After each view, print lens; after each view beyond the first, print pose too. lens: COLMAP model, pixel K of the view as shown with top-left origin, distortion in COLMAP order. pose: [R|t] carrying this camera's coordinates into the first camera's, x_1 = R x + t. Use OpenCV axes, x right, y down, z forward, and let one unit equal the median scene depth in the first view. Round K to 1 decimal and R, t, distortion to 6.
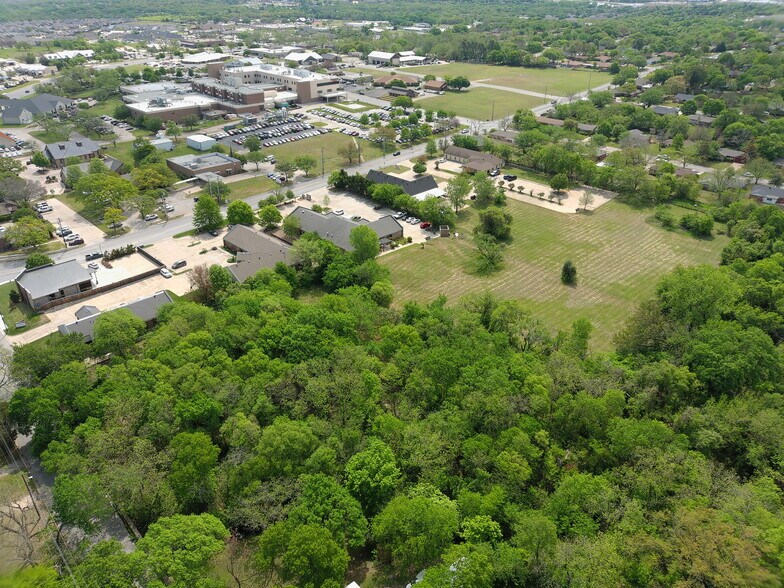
lens RADIAL K [[582.6, 0, 393.2], [0, 582.6, 296.2], [0, 0, 1]] dist [0.115198, -0.182183]
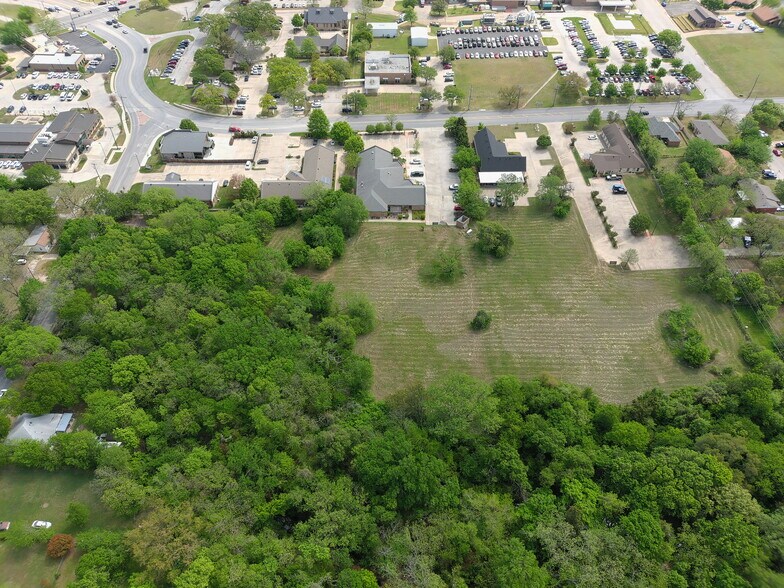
lens RADIAL K [[582.6, 0, 393.2], [0, 582.6, 296.2], [0, 0, 1]] dist [0.115198, -0.182183]
pose [[0.722238, 0.495978, -0.482056, 0.493744], [-0.336744, 0.860945, 0.381284, -0.309226], [0.604133, -0.113049, 0.788824, 0.084860]]
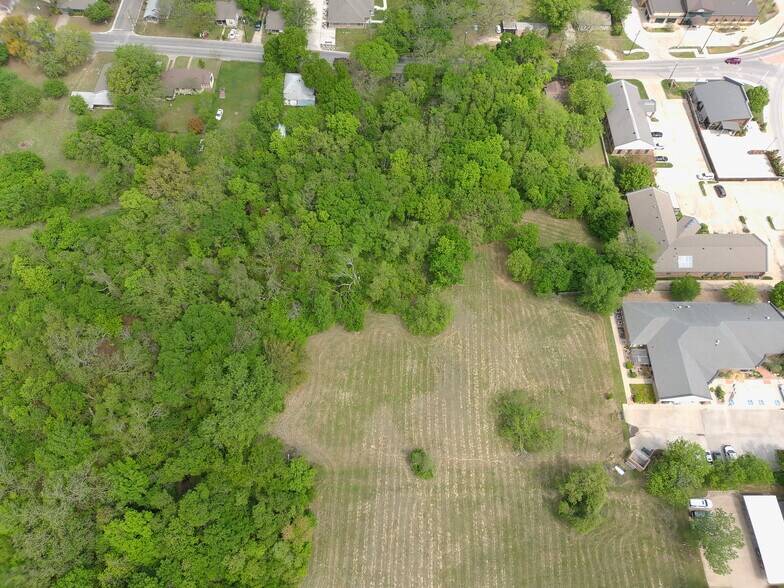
lens RADIAL K [[599.9, 0, 392.0], [0, 599.9, 294.0], [0, 0, 1]] dist [0.007582, 0.003629]
pose [[-0.696012, 0.617552, -0.366328, 0.354708], [-0.365981, 0.133824, 0.920950, -0.567190], [0.617758, 0.775061, 0.132870, 0.533847]]
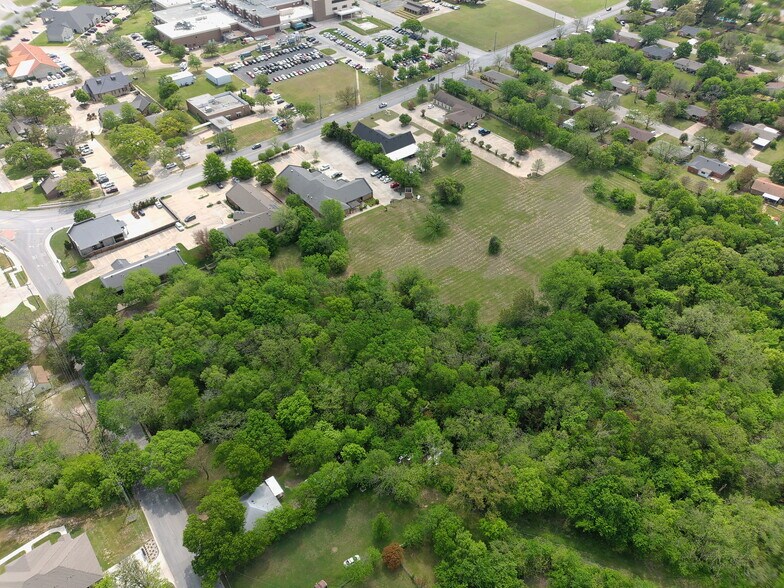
lens RADIAL K [[582.6, 0, 393.2], [0, 582.6, 296.2], [0, 0, 1]] dist [0.115198, -0.182183]
pose [[0.995286, 0.061120, -0.075301, 0.139507], [-0.042558, 0.972921, 0.227186, -0.155242], [0.087147, -0.222910, 0.970936, -0.181536]]
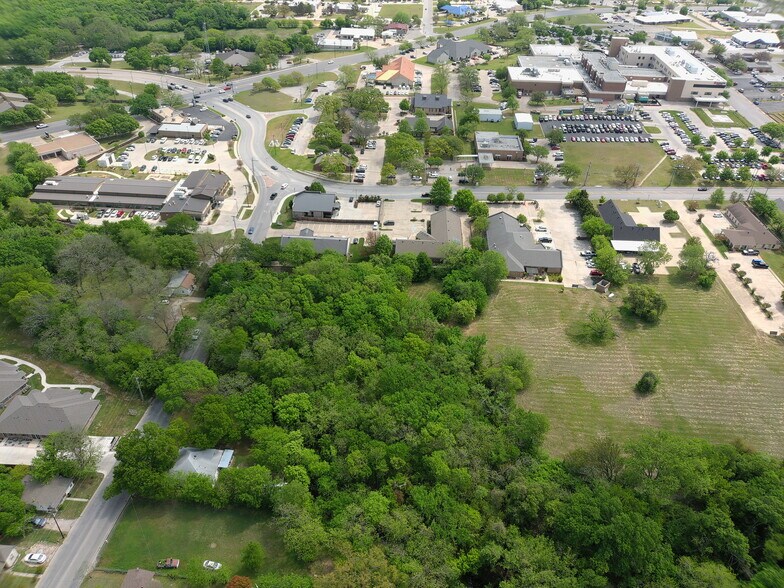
lens RADIAL K [[582.6, 0, 393.2], [0, 582.6, 296.2], [0, 0, 1]] dist [0.115198, -0.182183]
pose [[0.677585, 0.447569, -0.583576, 0.389886], [-0.372377, 0.893056, 0.252560, -0.192245], [0.634204, 0.046180, 0.771786, -0.011550]]
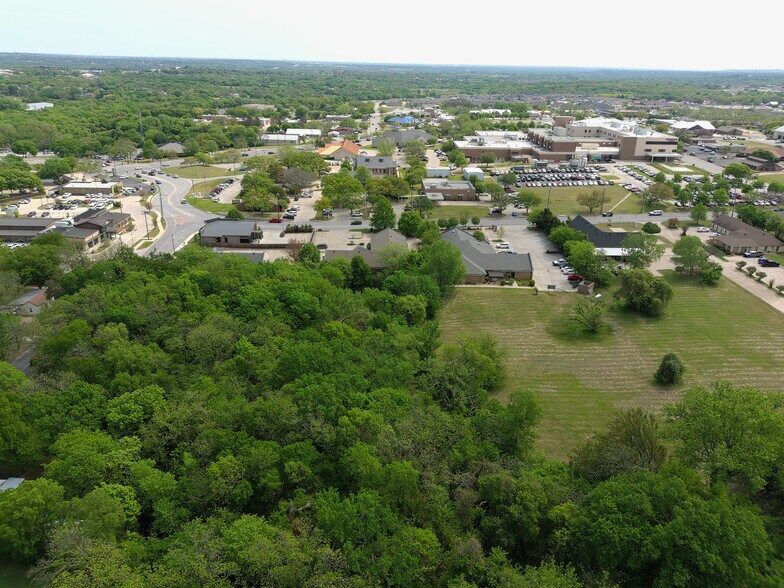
lens RADIAL K [[582.6, 0, 393.2], [0, 582.6, 296.2], [0, 0, 1]] dist [0.115198, -0.182183]
pose [[0.726915, 0.263748, -0.634059, 0.358881], [-0.342468, 0.939528, -0.001809, -0.008168], [0.595239, 0.218460, 0.773282, 0.199319]]
